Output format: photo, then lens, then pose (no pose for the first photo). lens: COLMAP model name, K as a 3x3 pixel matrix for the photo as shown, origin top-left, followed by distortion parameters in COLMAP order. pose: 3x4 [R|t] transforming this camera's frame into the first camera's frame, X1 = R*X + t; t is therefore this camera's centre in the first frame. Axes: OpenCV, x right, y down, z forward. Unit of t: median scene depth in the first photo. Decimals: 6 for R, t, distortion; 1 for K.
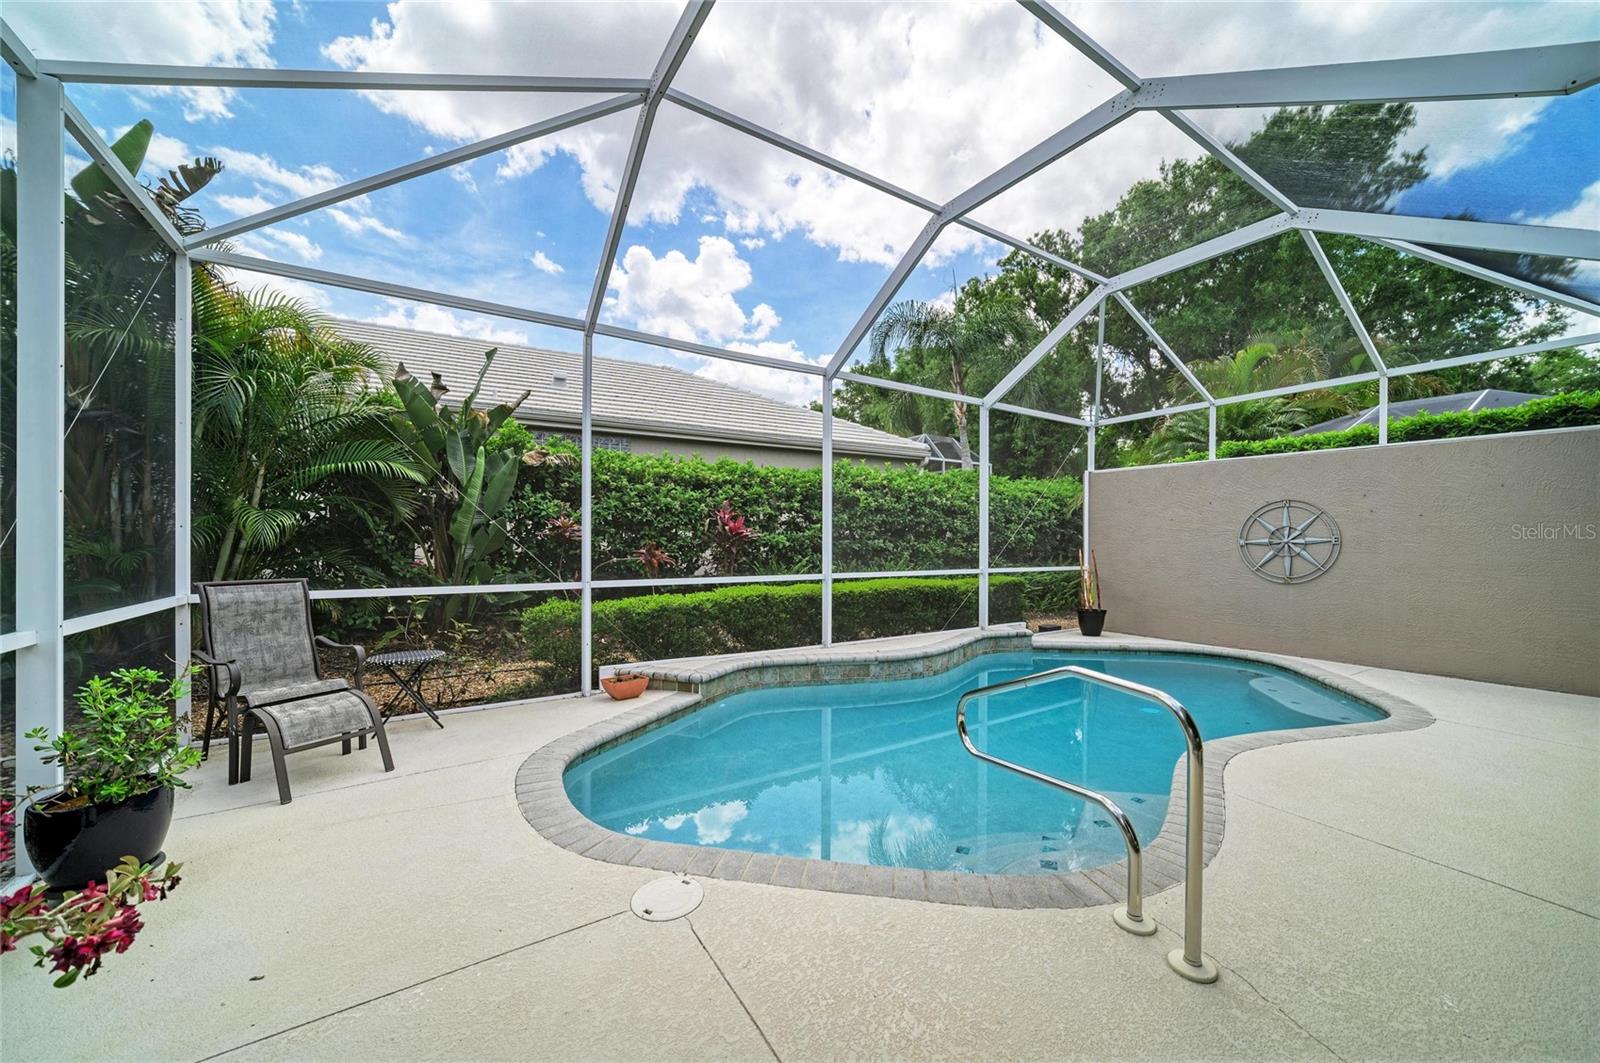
lens RADIAL K [[595.3, 0, 803.2], [0, 595.3, 538.5], [0, 0, 1]] dist [-0.020268, 0.006428]
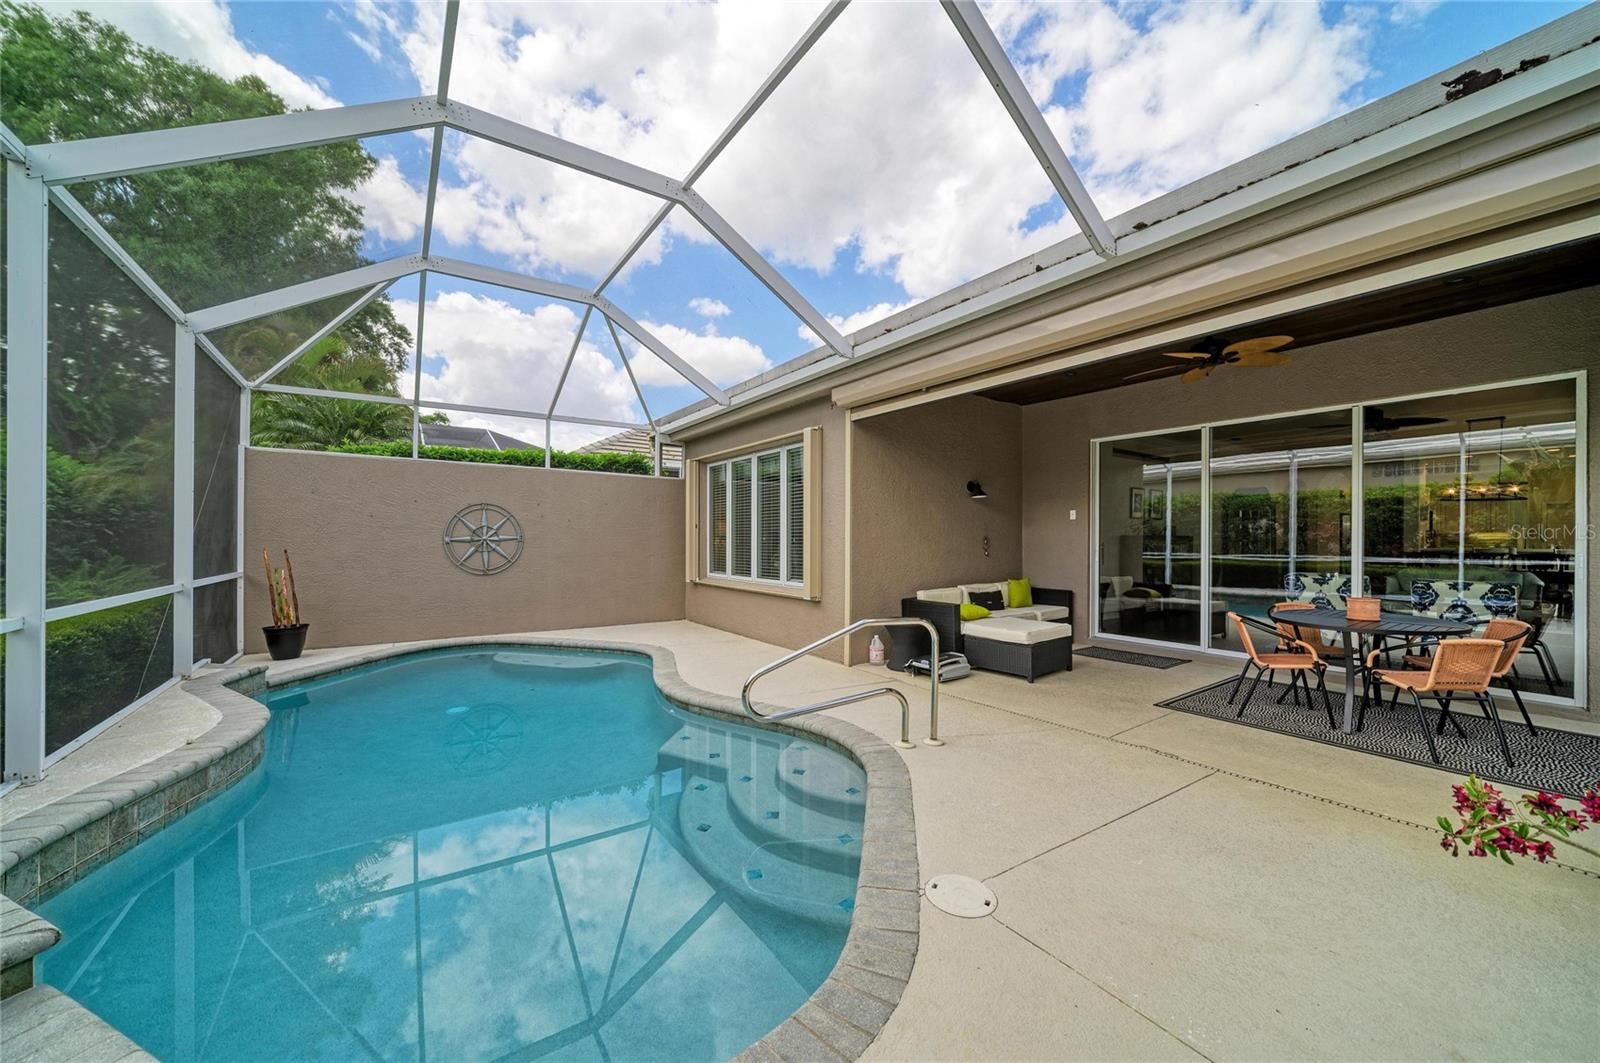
lens RADIAL K [[595.3, 0, 803.2], [0, 595.3, 538.5], [0, 0, 1]] dist [-0.020268, 0.006428]
pose [[-0.032022, -0.003096, 0.999482, -0.375688], [-0.005402, 0.999981, 0.002925, -0.002527], [-0.999473, -0.005306, -0.032038, 0.397576]]
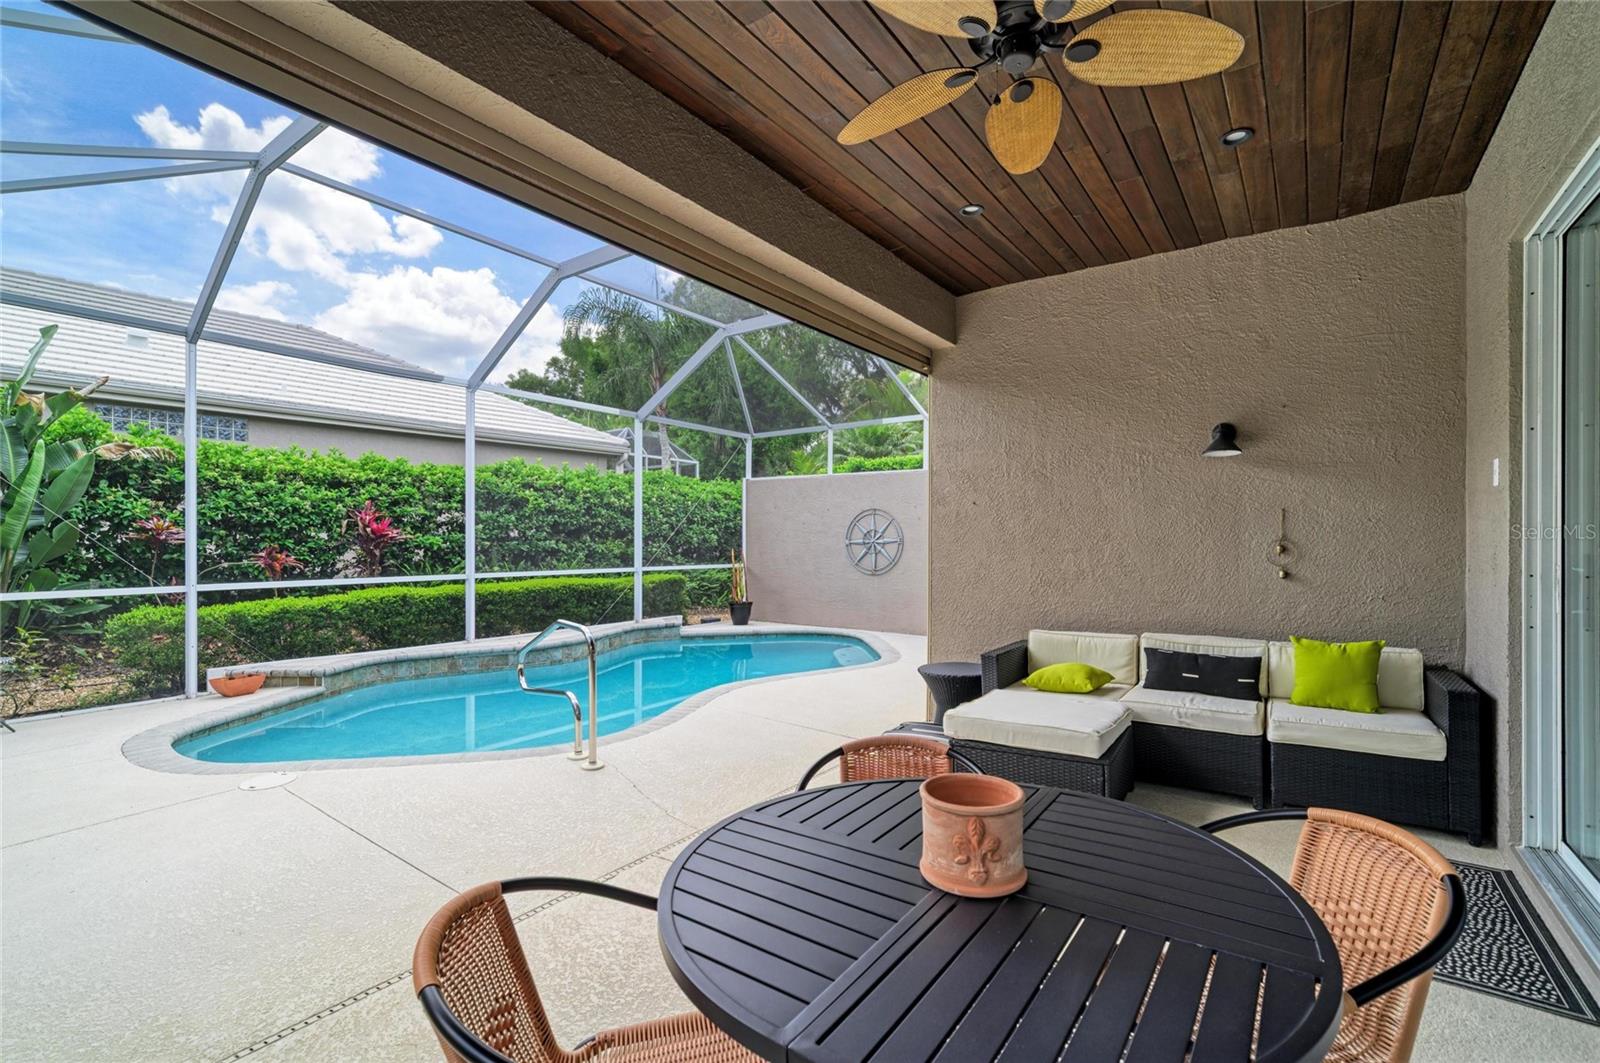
lens RADIAL K [[709.2, 0, 806.5], [0, 709.2, 539.7], [0, 0, 1]] dist [-0.013925, 0.007203]
pose [[0.928092, -0.003415, 0.372335, 0.115753], [0.001788, 0.999987, 0.004713, -0.006160], [-0.372346, -0.003708, 0.928087, -0.362166]]
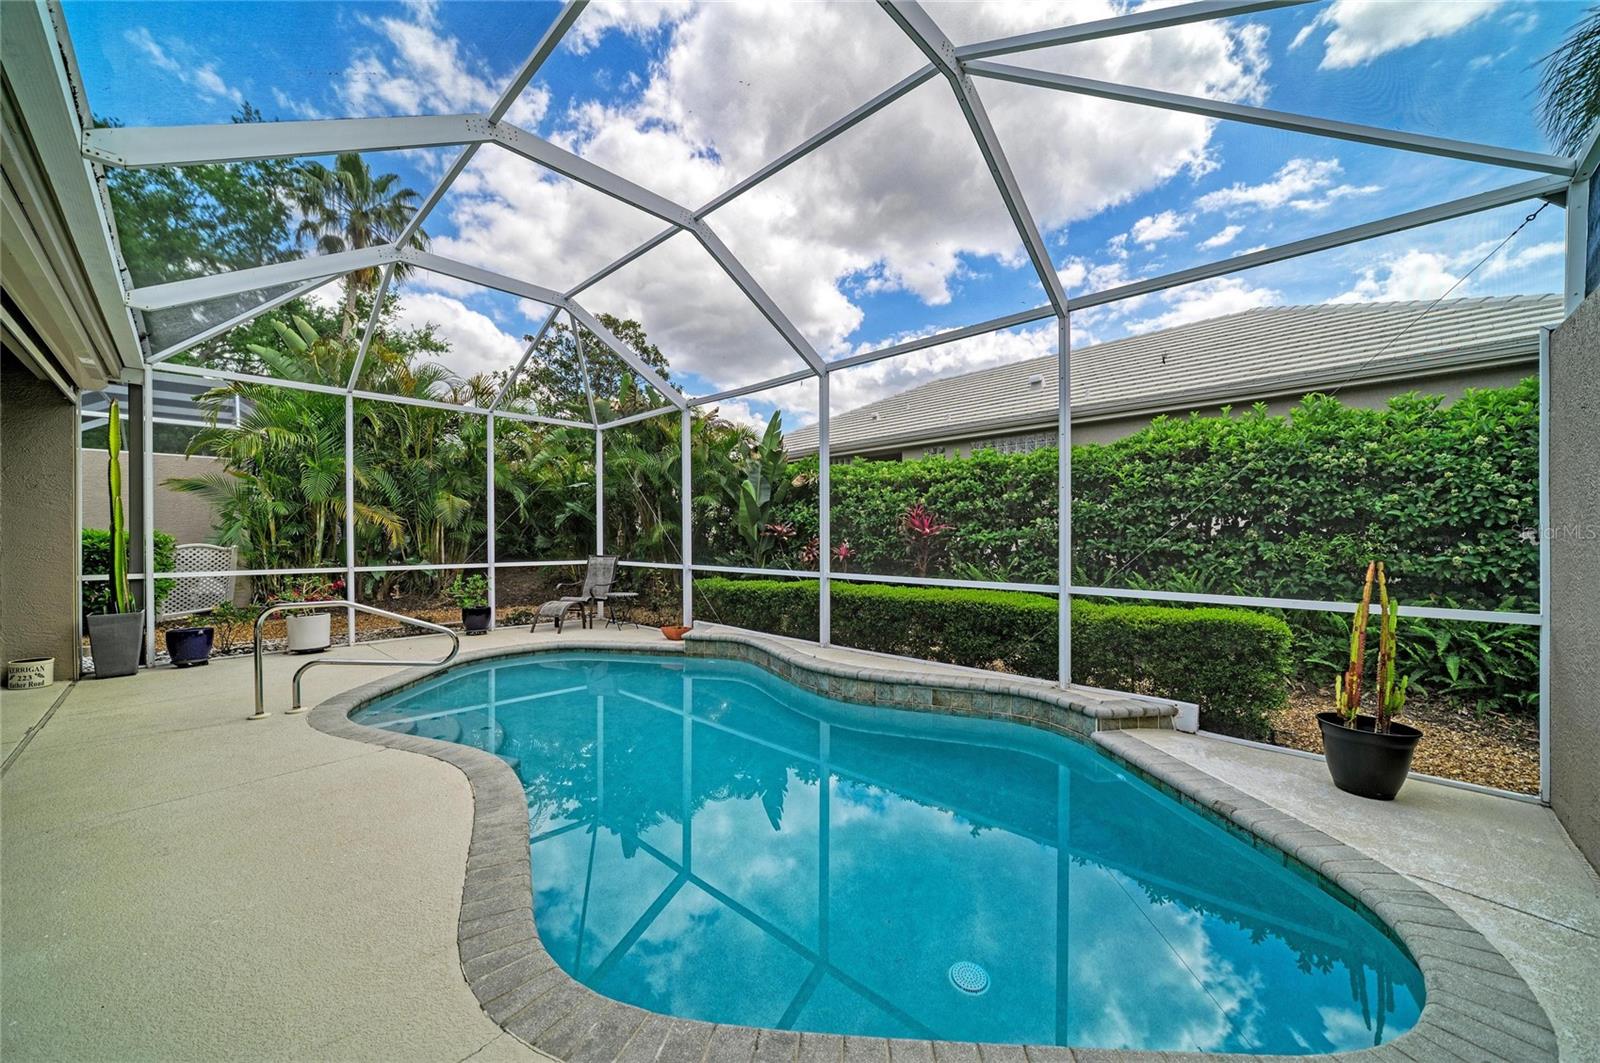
lens RADIAL K [[599.8, 0, 800.0], [0, 599.8, 531.5], [0, 0, 1]] dist [0.000196, 0.000010]
pose [[0.223923, -0.014266, -0.974502, 0.907050], [0.000704, 0.999895, -0.014476, 0.005648], [0.974606, 0.002556, 0.223910, 0.667878]]
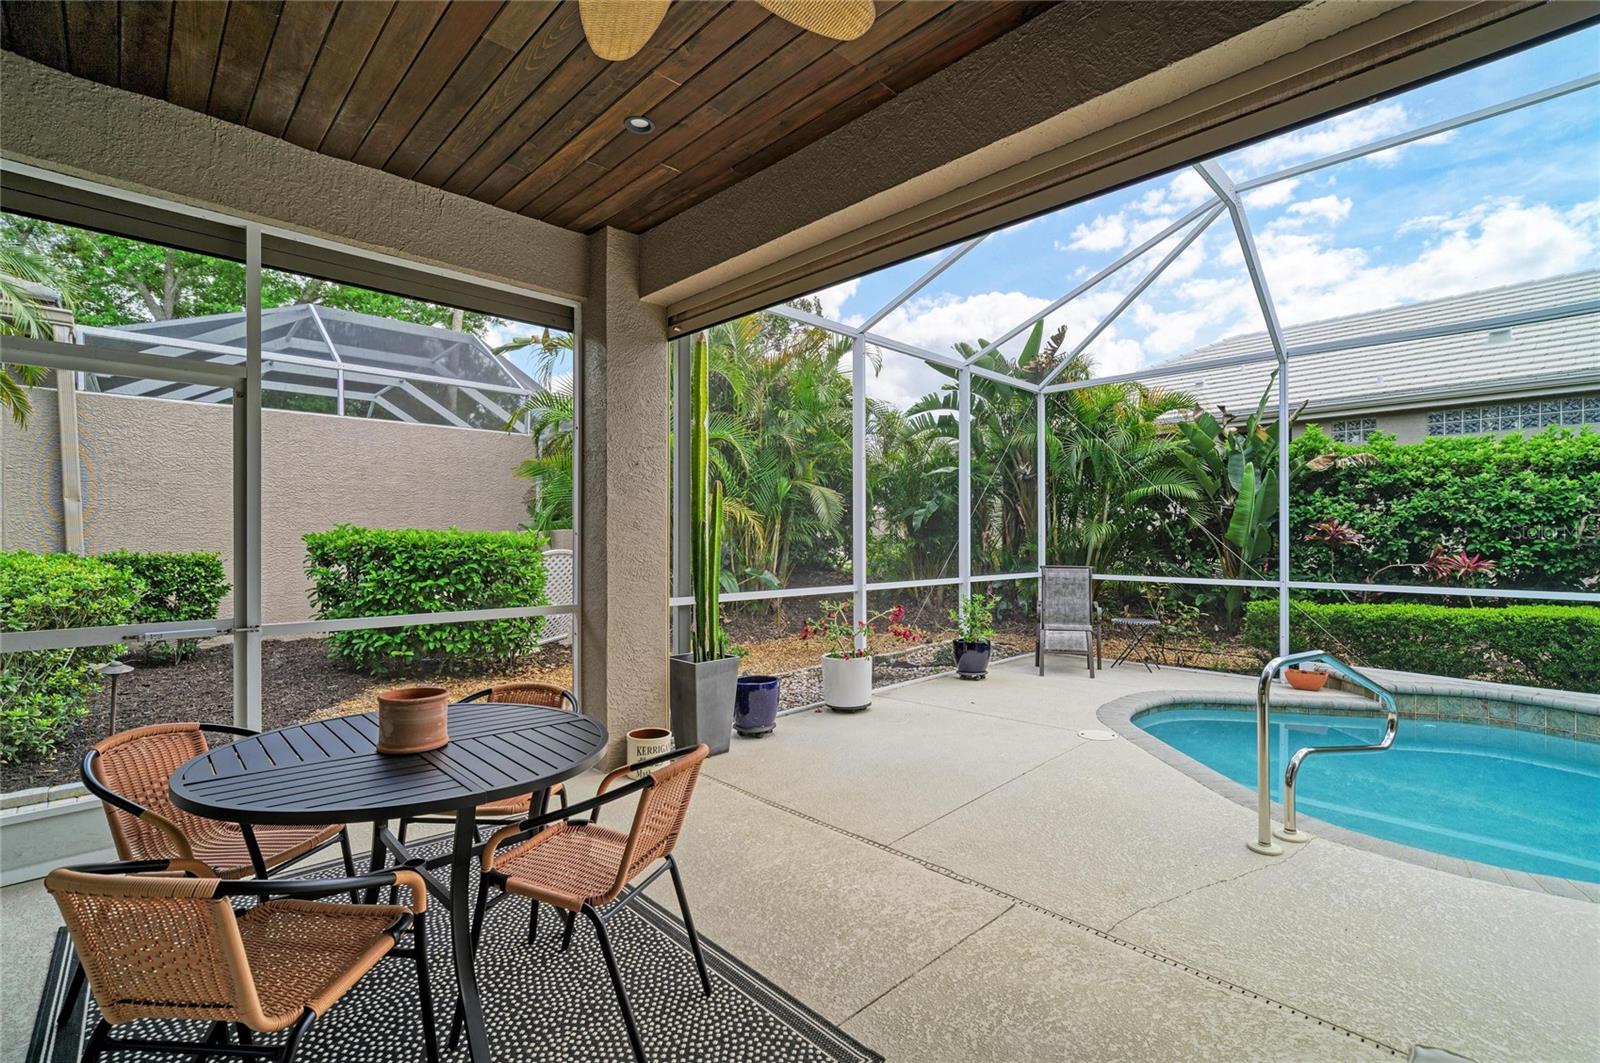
lens RADIAL K [[709.2, 0, 806.5], [0, 709.2, 539.7], [0, 0, 1]] dist [-0.013925, 0.007203]
pose [[0.205750, -0.000487, -0.978604, 0.538068], [0.000020, 1.000000, -0.000493, -0.003754], [0.978605, 0.000082, 0.205750, -0.111614]]
